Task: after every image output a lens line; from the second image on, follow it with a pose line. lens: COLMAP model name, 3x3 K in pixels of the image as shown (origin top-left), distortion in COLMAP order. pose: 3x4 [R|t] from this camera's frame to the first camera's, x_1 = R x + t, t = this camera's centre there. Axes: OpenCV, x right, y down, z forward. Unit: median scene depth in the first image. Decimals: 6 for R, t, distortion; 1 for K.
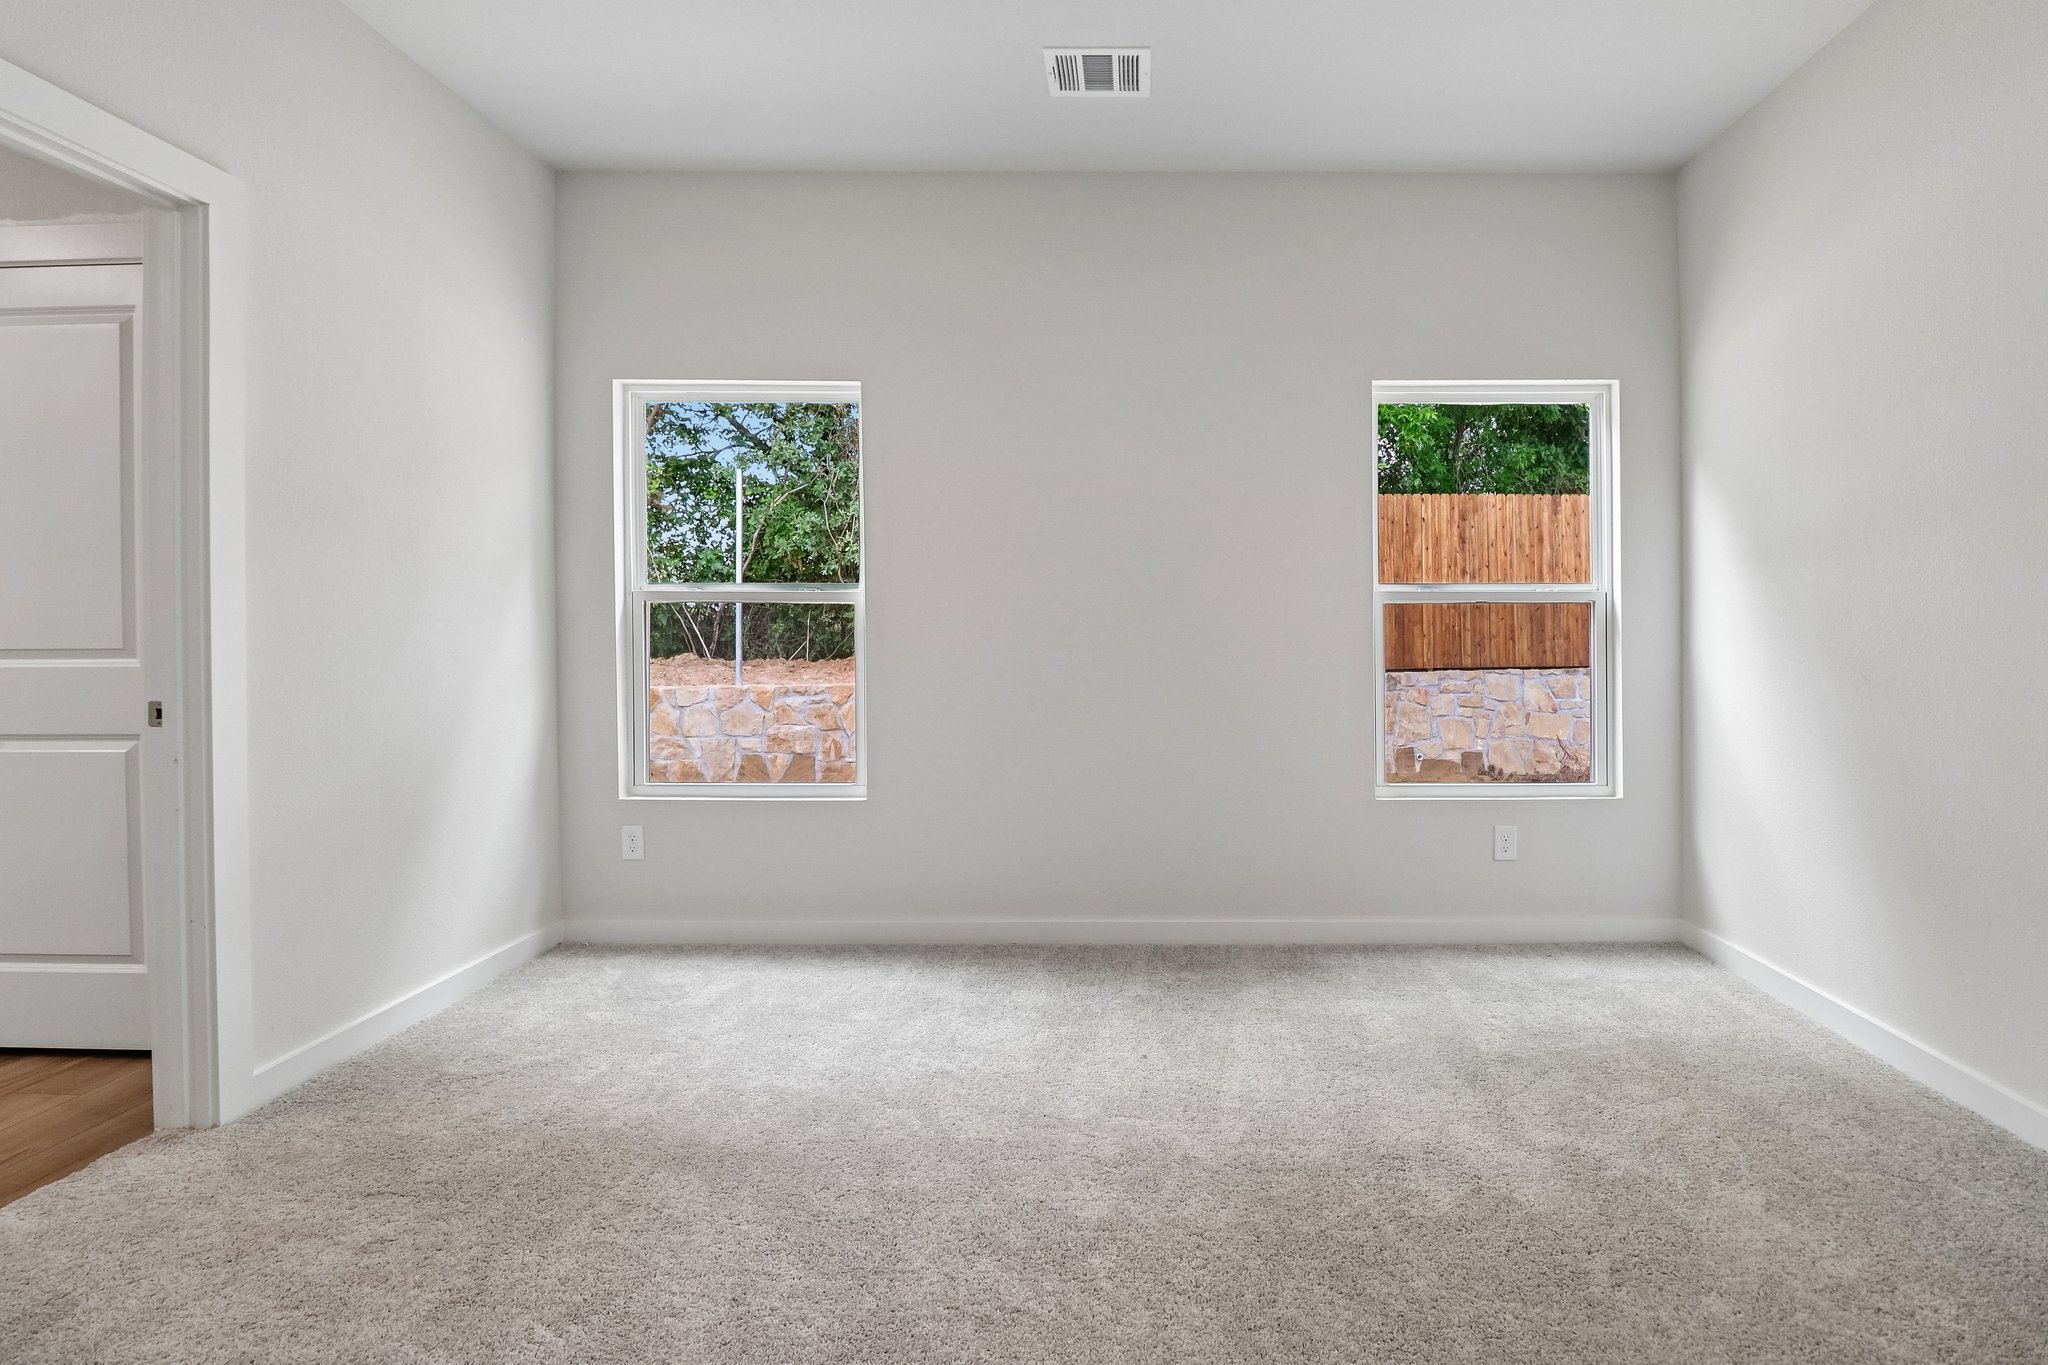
lens RADIAL K [[944.6, 0, 1034.1], [0, 944.6, 641.7], [0, 0, 1]] dist [0.006185, -0.010080]
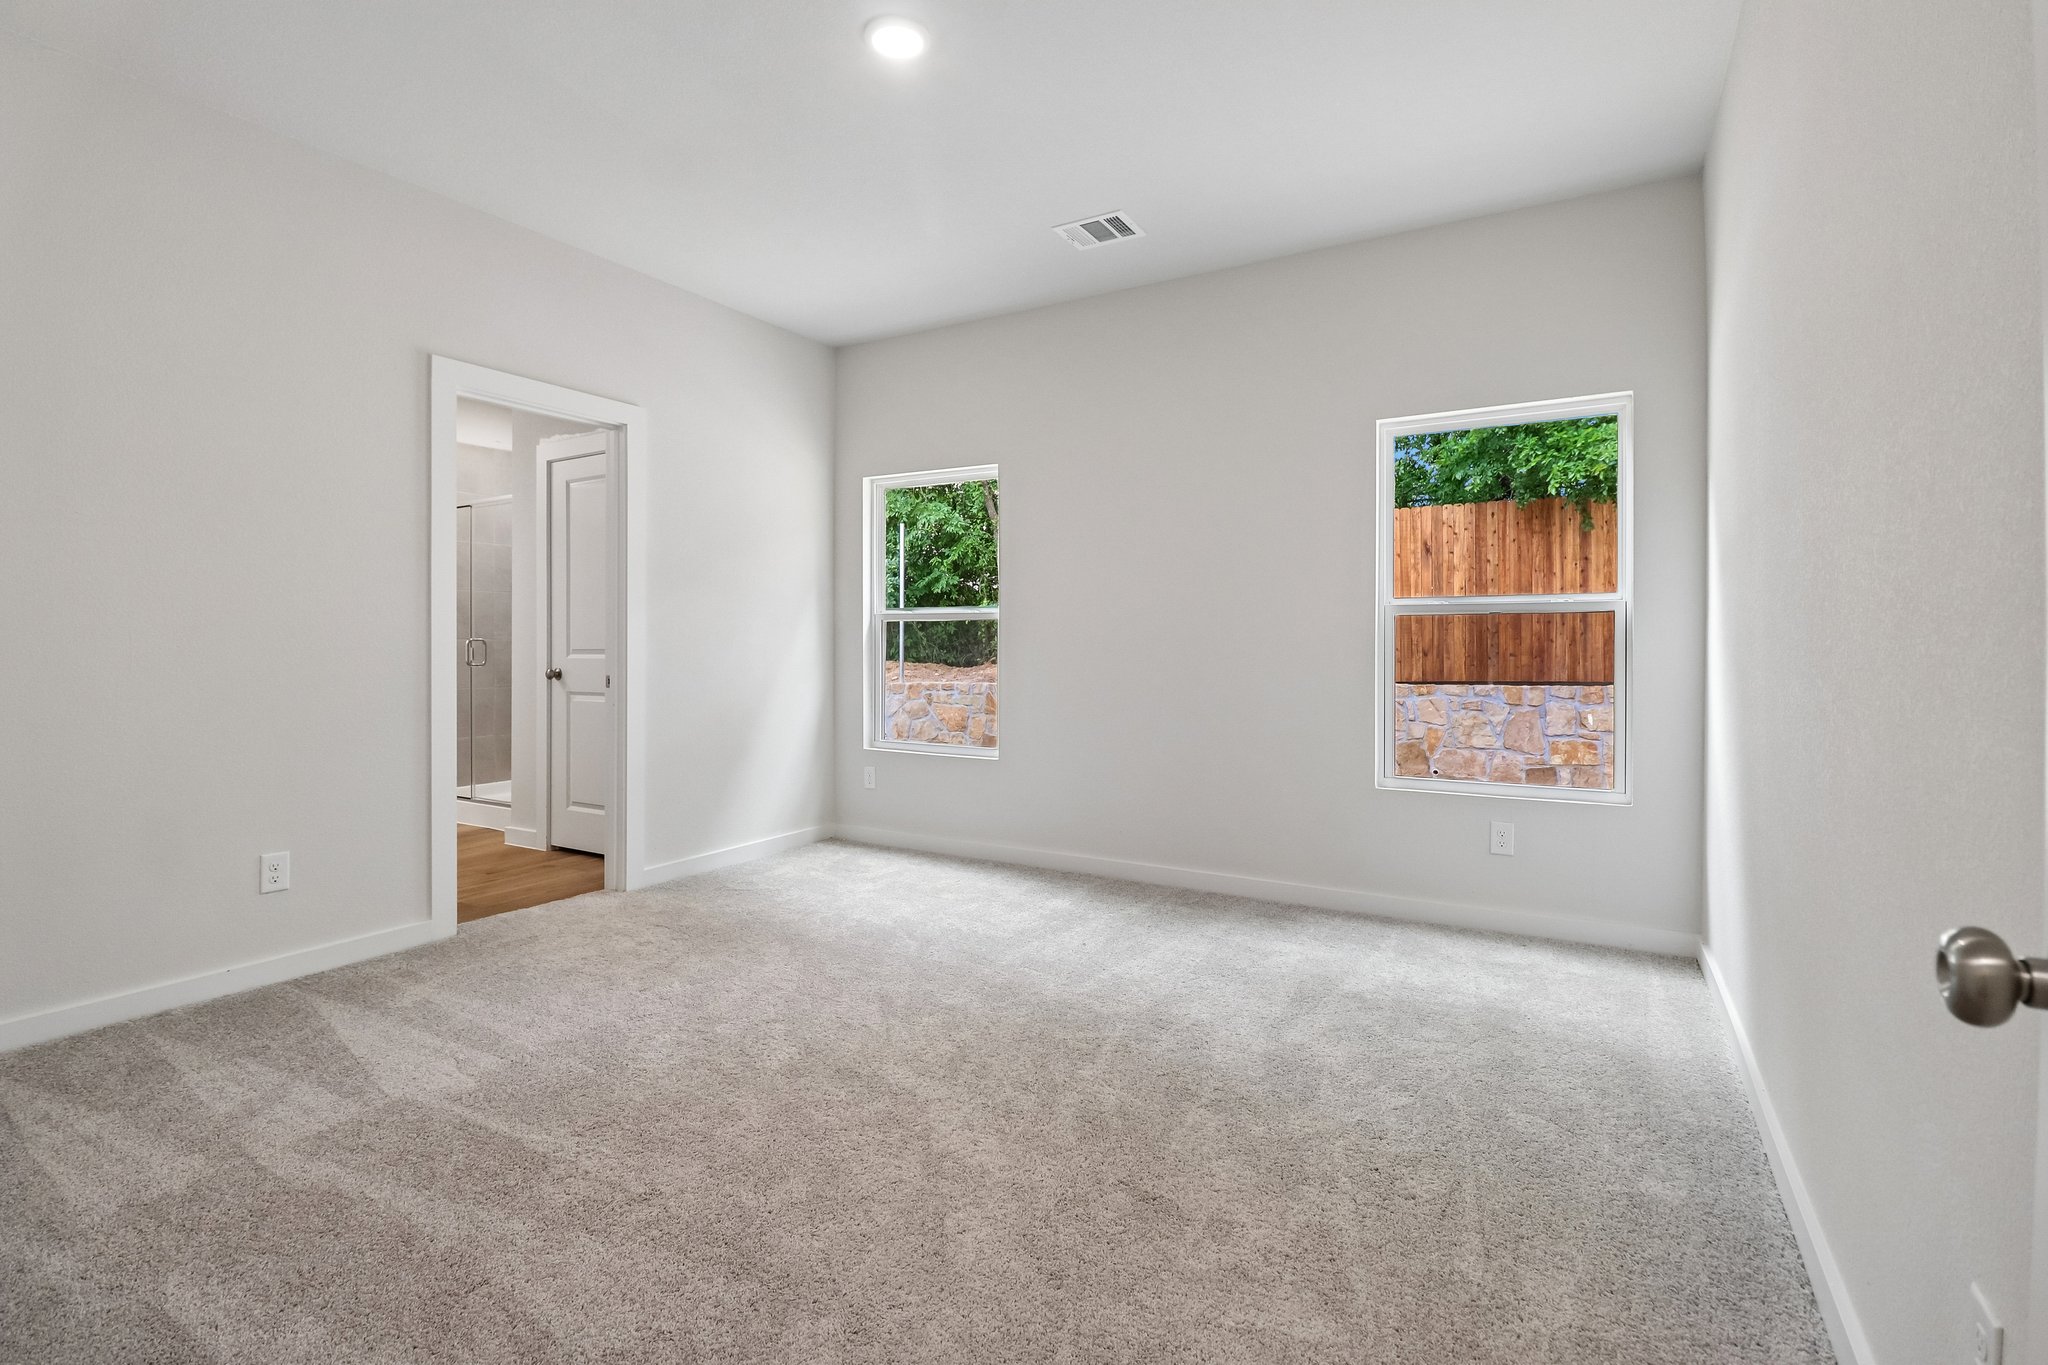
lens RADIAL K [[935.9, 0, 1036.2], [0, 935.9, 642.4], [0, 0, 1]] dist [0.024960, -0.011831]
pose [[0.863774, 0.000576, -0.503879, 0.673435], [-0.004061, 0.999975, -0.005820, 0.000121], [0.503862, 0.007074, 0.863755, -0.213463]]
